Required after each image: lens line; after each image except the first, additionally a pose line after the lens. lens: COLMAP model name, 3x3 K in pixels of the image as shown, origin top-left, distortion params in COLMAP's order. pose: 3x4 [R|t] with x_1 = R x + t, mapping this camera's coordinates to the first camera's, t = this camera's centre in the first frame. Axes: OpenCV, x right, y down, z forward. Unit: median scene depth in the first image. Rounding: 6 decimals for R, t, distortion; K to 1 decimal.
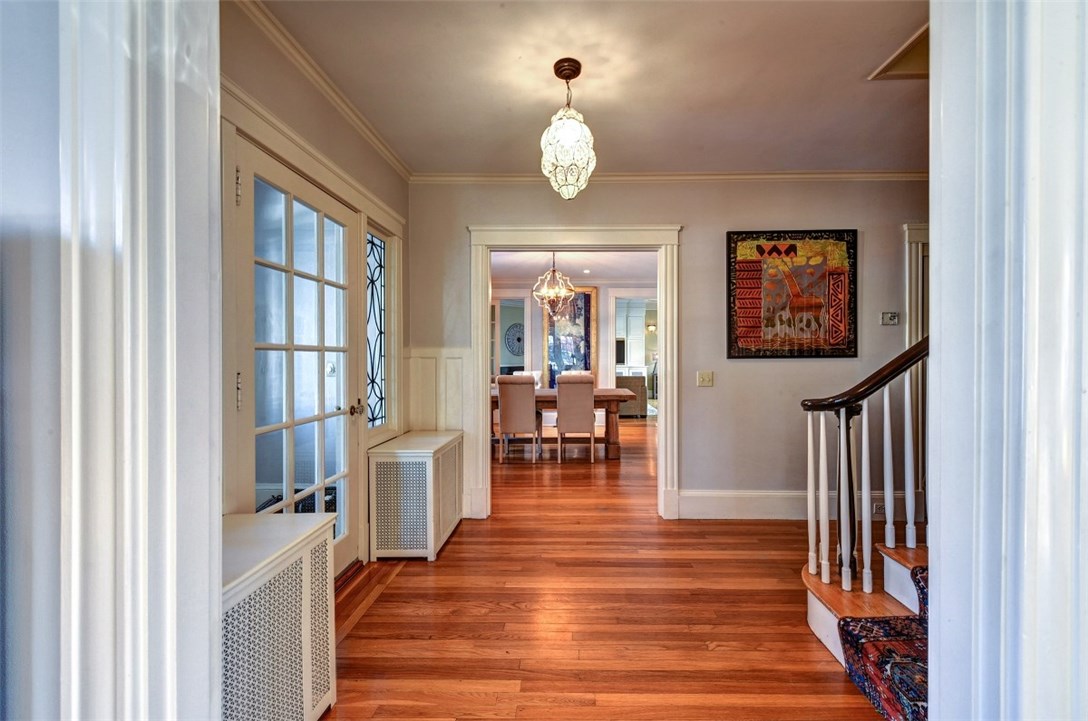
lens RADIAL K [[434.2, 0, 580.2], [0, 434.2, 360.4], [0, 0, 1]] dist [0.000251, -0.000008]
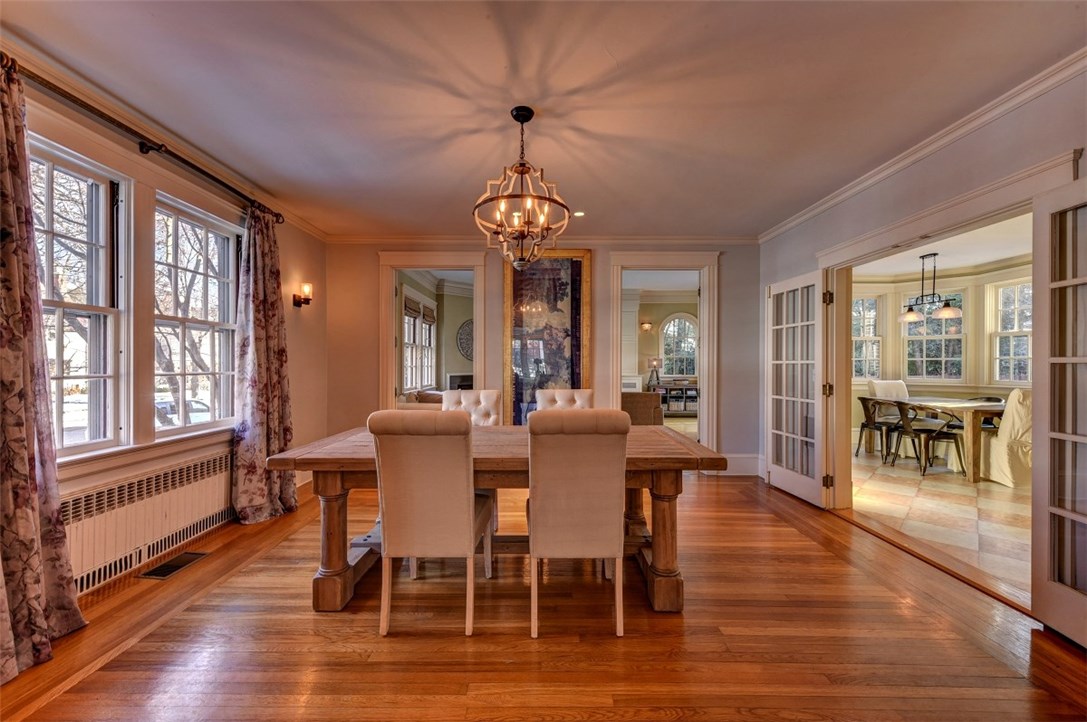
lens RADIAL K [[421.7, 0, 547.2], [0, 421.7, 367.7], [0, 0, 1]] dist [-0.000626, -0.000607]
pose [[0.999979, 0.005804, 0.002976, -0.025395], [-0.005814, 0.999977, 0.003517, -0.003149], [-0.002956, -0.003534, 0.999989, 0.402175]]
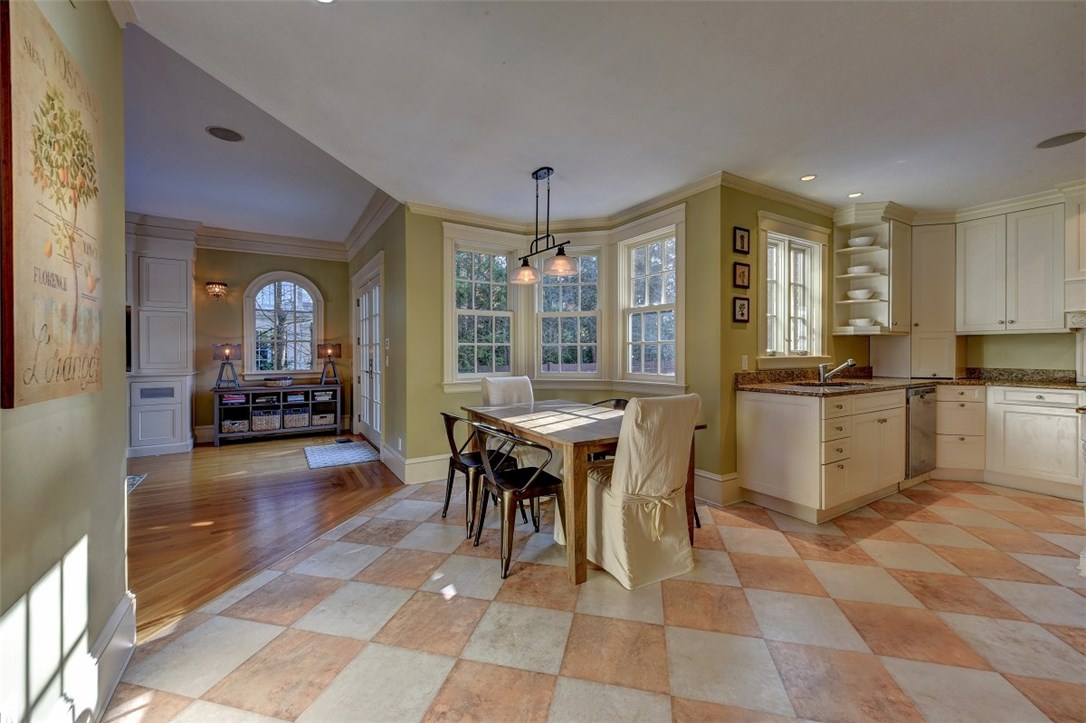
lens RADIAL K [[421.4, 0, 546.7], [0, 421.4, 368.2], [0, 0, 1]] dist [-0.000626, -0.000607]
pose [[0.838952, -0.016070, 0.543968, 0.347648], [0.001365, 0.999623, 0.027426, -0.004817], [-0.544204, -0.022266, 0.838658, 0.712612]]
